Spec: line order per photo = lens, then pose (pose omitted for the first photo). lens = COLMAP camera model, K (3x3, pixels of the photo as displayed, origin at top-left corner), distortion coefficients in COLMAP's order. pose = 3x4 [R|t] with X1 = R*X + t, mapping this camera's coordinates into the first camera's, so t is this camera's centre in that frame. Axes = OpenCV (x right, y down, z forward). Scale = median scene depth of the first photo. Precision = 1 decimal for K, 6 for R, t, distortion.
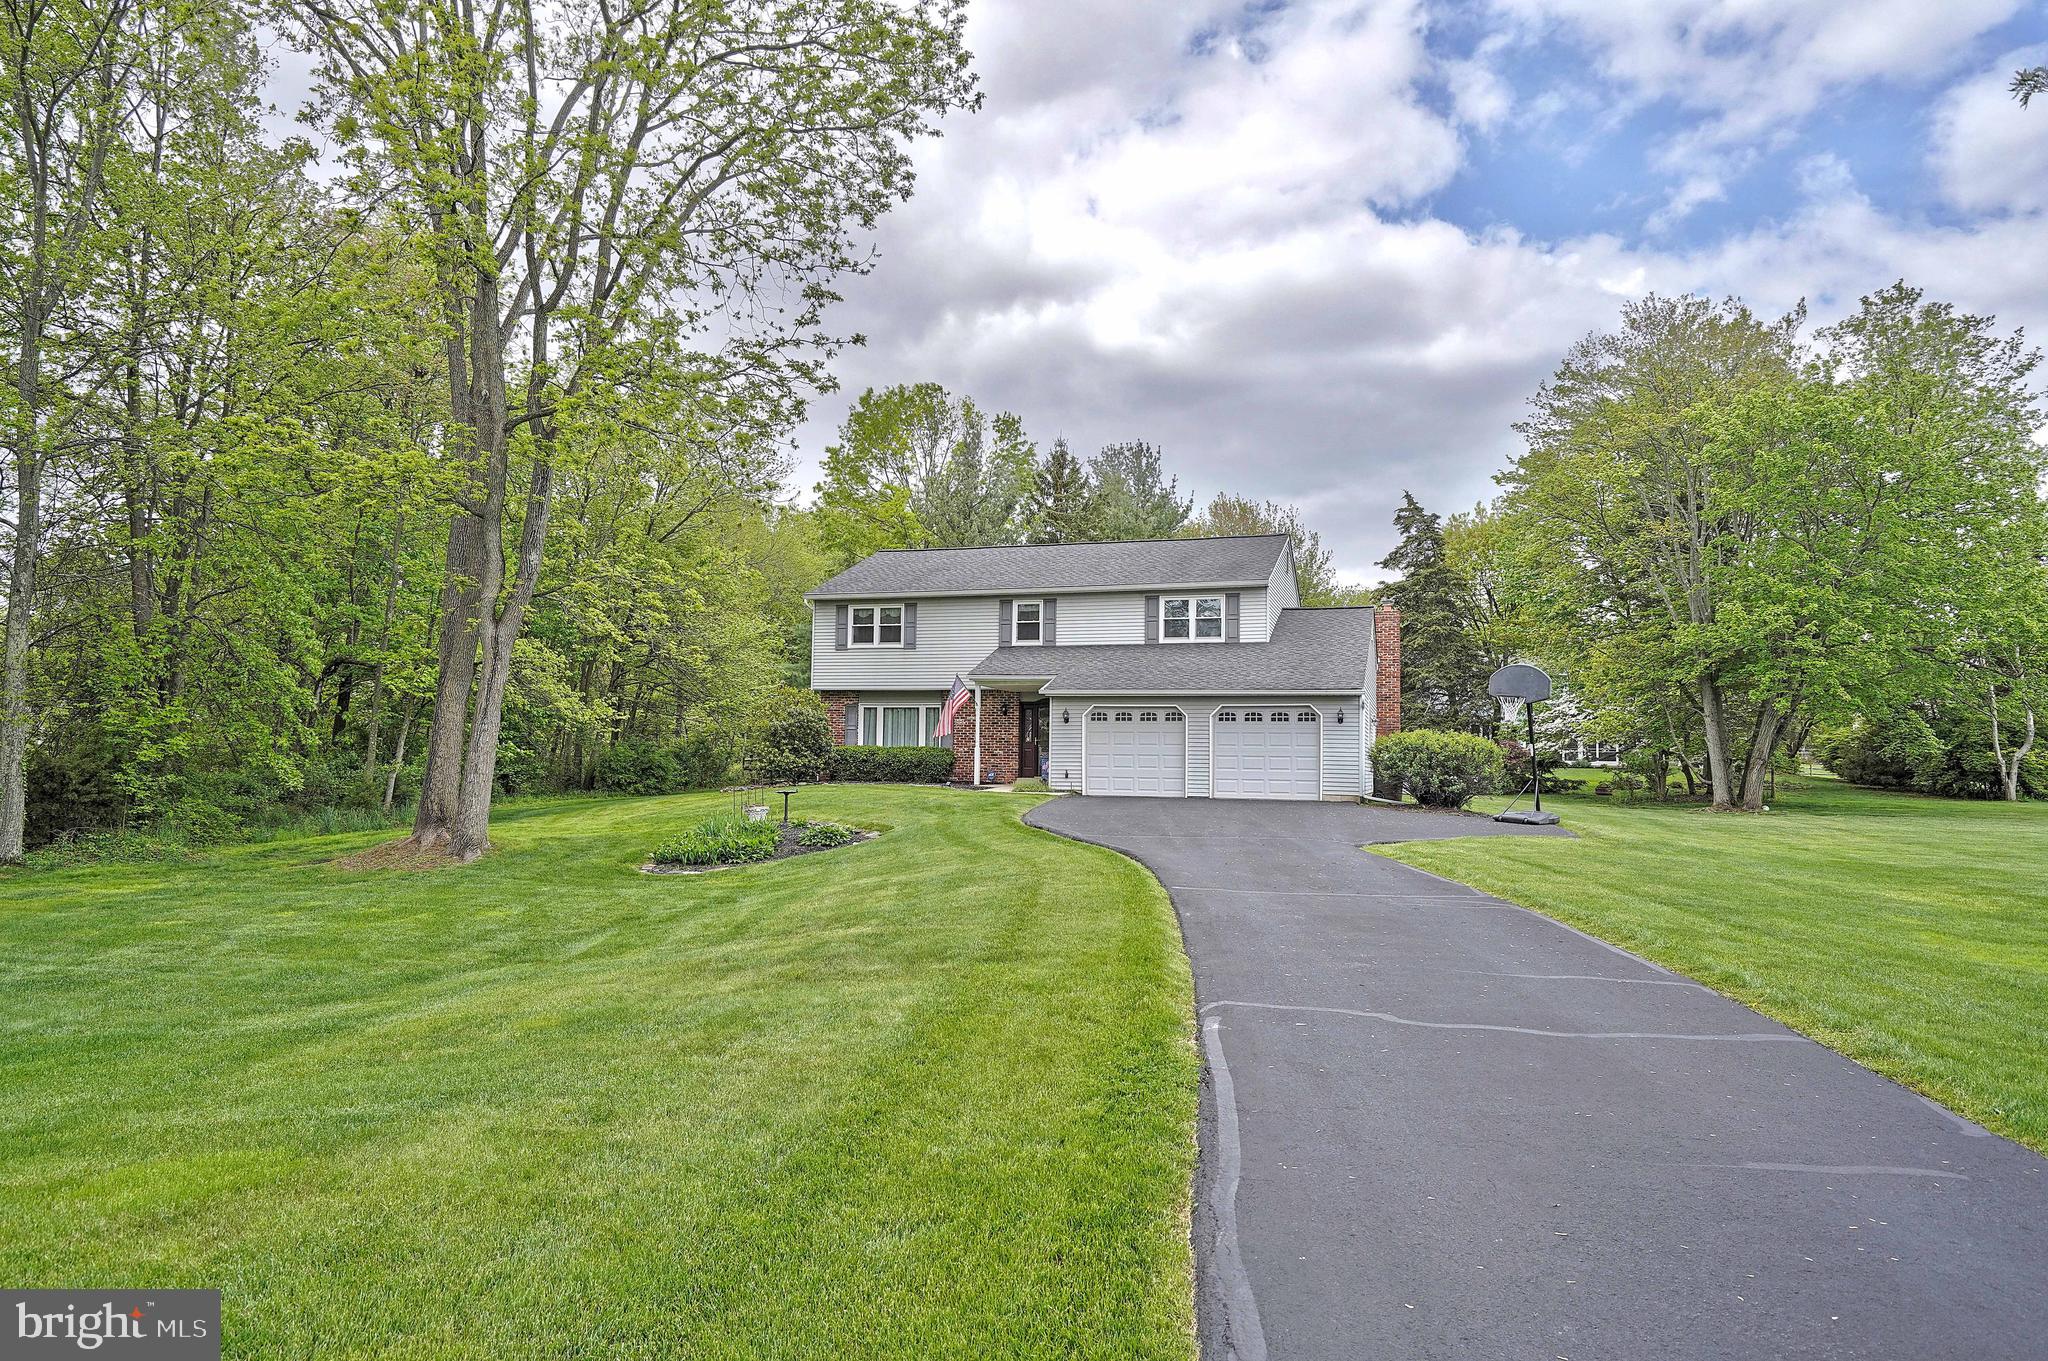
lens RADIAL K [[1237.5, 0, 1024.0], [0, 1237.5, 680.5], [0, 0, 1]] dist [0.004713, 0.000925]
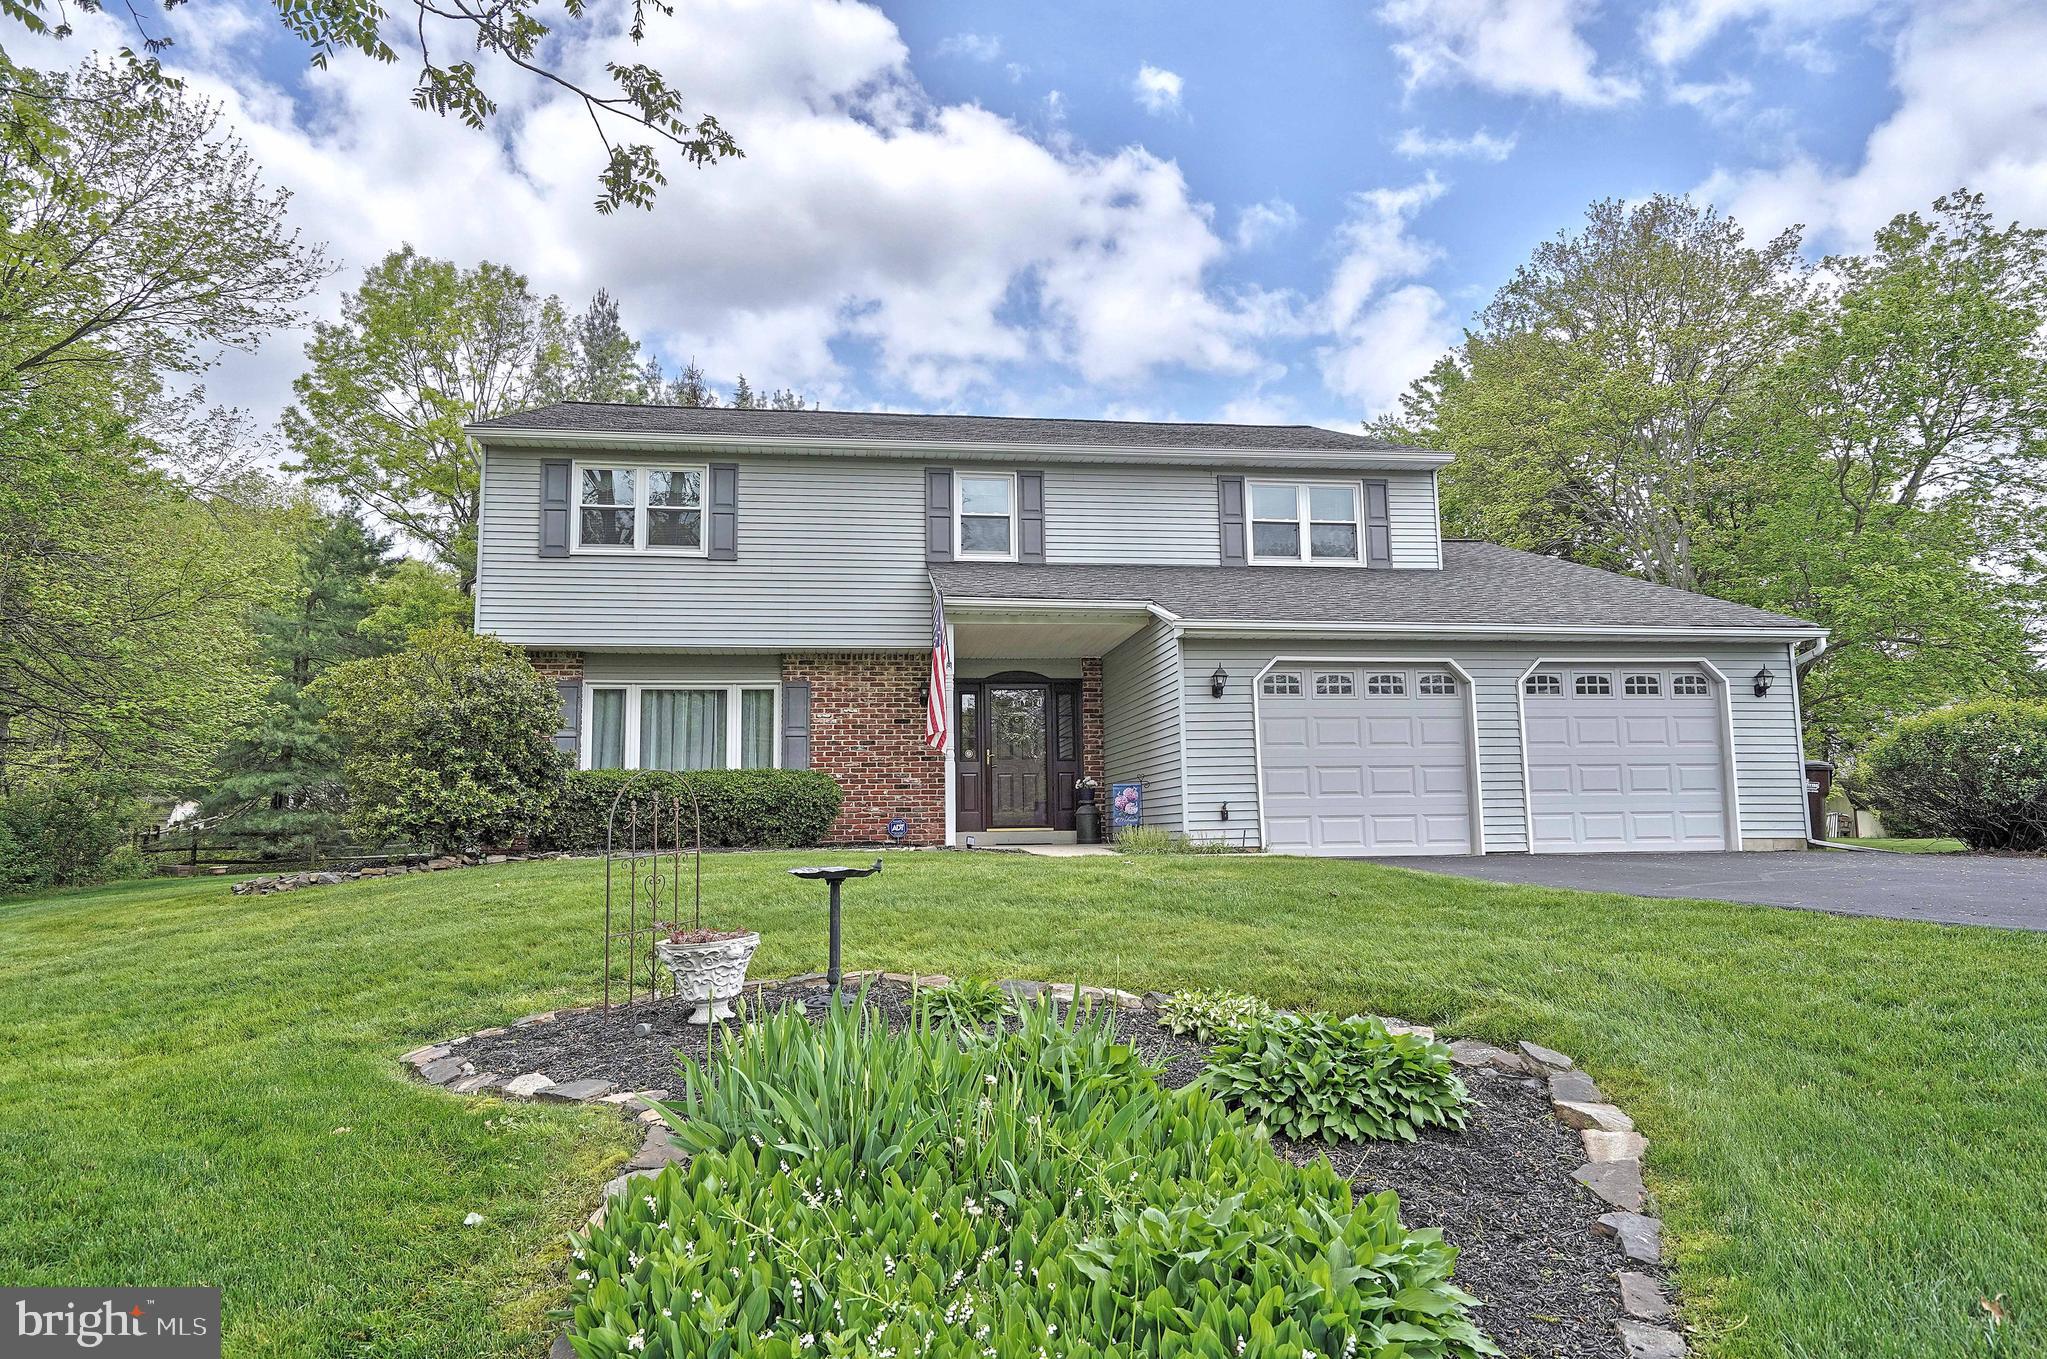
lens RADIAL K [[1236.9, 0, 1023.5], [0, 1236.9, 679.5], [0, 0, 1]] dist [0.004713, 0.000925]
pose [[0.901850, 0.026689, 0.431224, -0.196687], [-0.001466, 0.998274, -0.058718, 0.048025], [-0.432047, 0.052322, 0.900332, 0.554671]]
